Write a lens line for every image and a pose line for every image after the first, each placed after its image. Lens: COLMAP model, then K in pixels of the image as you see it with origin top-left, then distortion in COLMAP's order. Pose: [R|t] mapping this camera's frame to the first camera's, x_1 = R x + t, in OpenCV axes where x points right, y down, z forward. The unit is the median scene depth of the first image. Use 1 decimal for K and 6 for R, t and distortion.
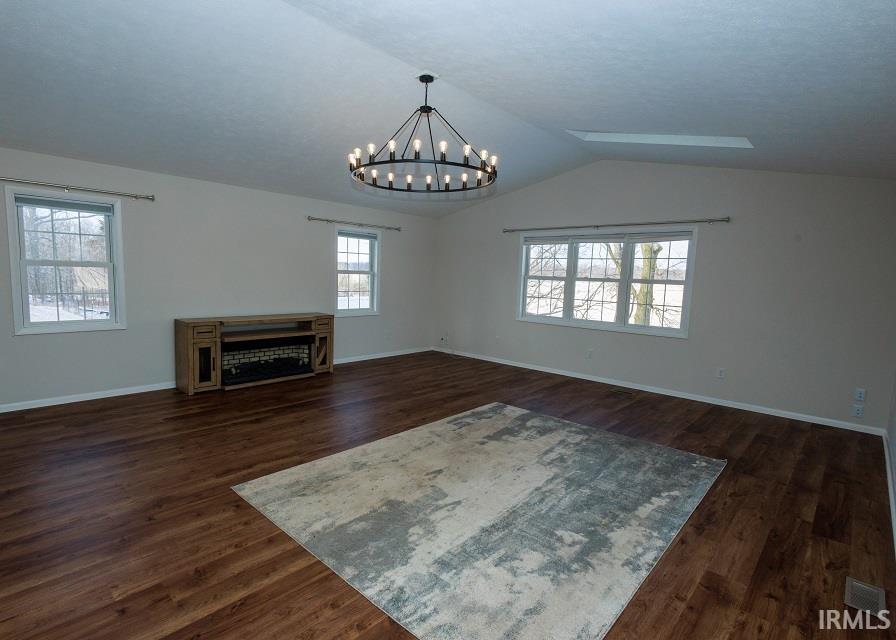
lens RADIAL K [[464.0, 0, 429.1], [0, 464.0, 321.2], [0, 0, 1]] dist [0.007832, -0.000525]
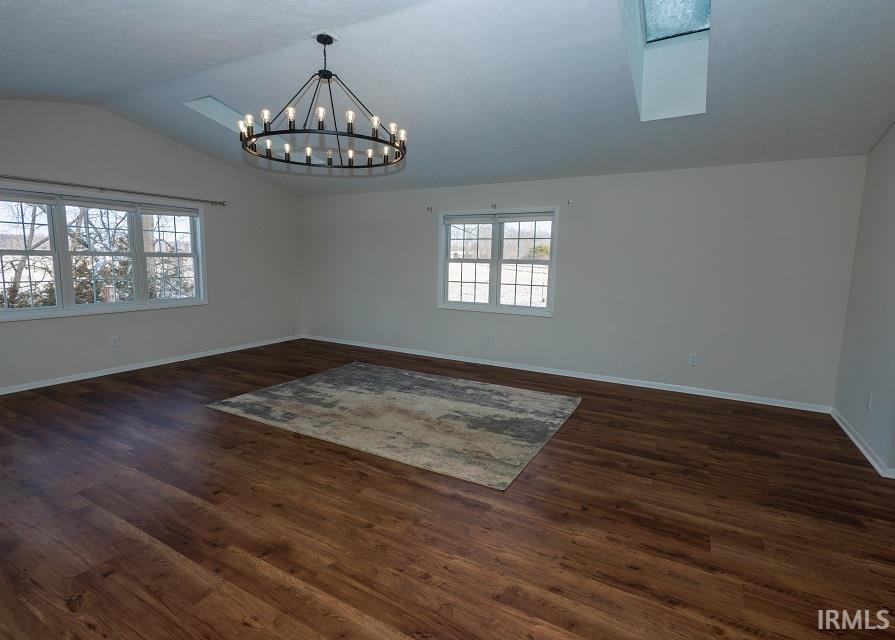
lens RADIAL K [[463.5, 0, 428.6], [0, 463.5, 321.2], [0, 0, 1]] dist [0.007832, -0.000525]
pose [[-0.230889, -0.168344, 0.958306, -1.006112], [0.075063, 0.978901, 0.190047, -0.145278], [-0.970080, 0.115813, -0.213381, 1.055836]]
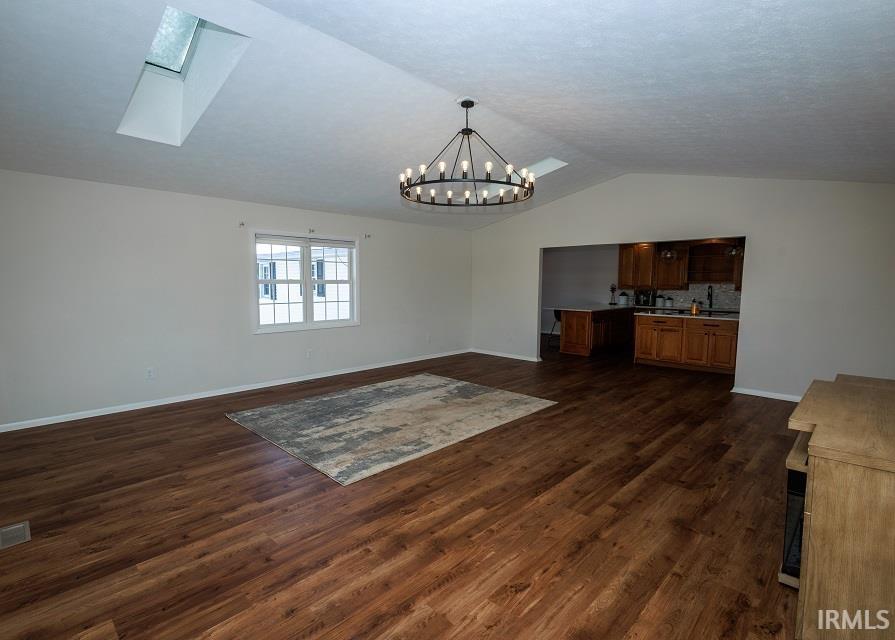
lens RADIAL K [[434.2, 0, 447.5], [0, 434.2, 320.0], [0, 0, 1]] dist [0.003516, -0.000045]
pose [[-0.999222, -0.038455, -0.008736, 0.028719], [-0.039413, 0.981114, 0.189372, -0.213974], [0.001288, 0.189569, -0.981867, 2.096967]]
